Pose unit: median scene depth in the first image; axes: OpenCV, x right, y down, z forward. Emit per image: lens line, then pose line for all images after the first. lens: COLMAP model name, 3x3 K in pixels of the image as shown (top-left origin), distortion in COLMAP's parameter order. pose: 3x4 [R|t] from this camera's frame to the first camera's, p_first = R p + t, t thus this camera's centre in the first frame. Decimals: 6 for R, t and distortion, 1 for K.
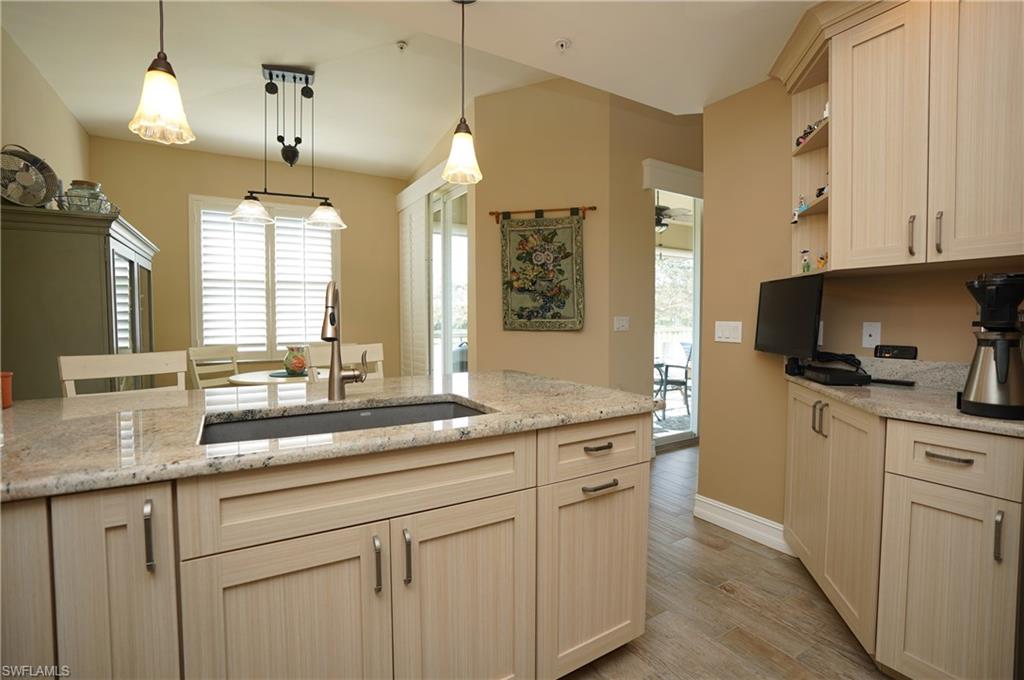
lens RADIAL K [[473.4, 0, 516.4], [0, 473.4, 337.2], [0, 0, 1]] dist [-0.068407, 0.026555]
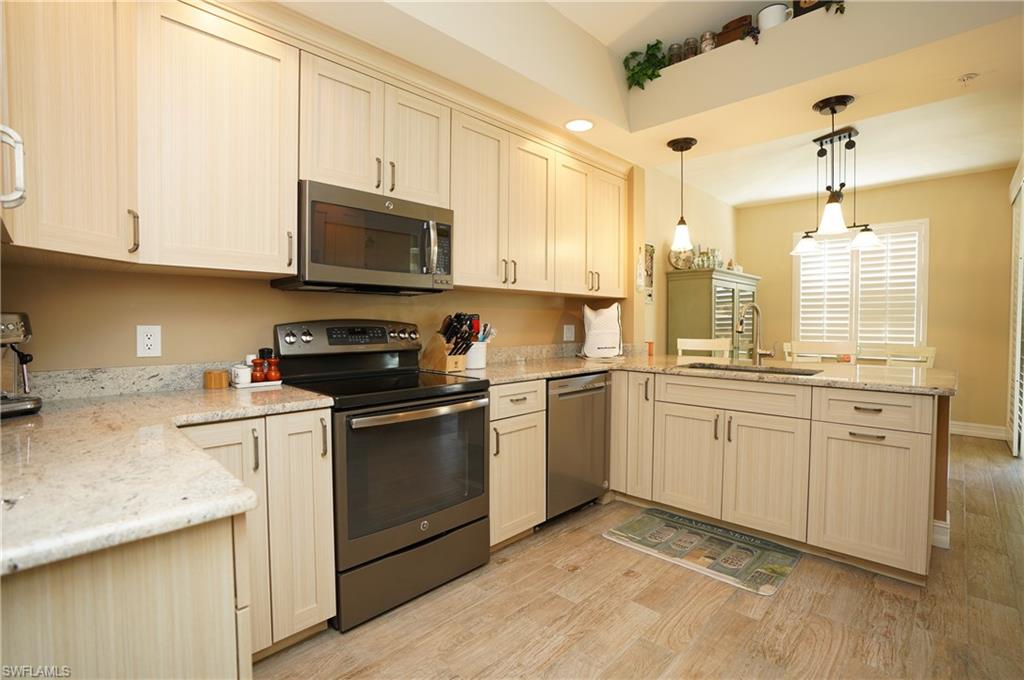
lens RADIAL K [[473.4, 0, 516.4], [0, 473.4, 337.2], [0, 0, 1]] dist [-0.068407, 0.026555]
pose [[0.250057, 0.031776, -0.967710, 0.557706], [-0.040895, 0.998916, 0.022234, 0.008788], [0.967367, 0.034015, 0.251085, -0.193044]]
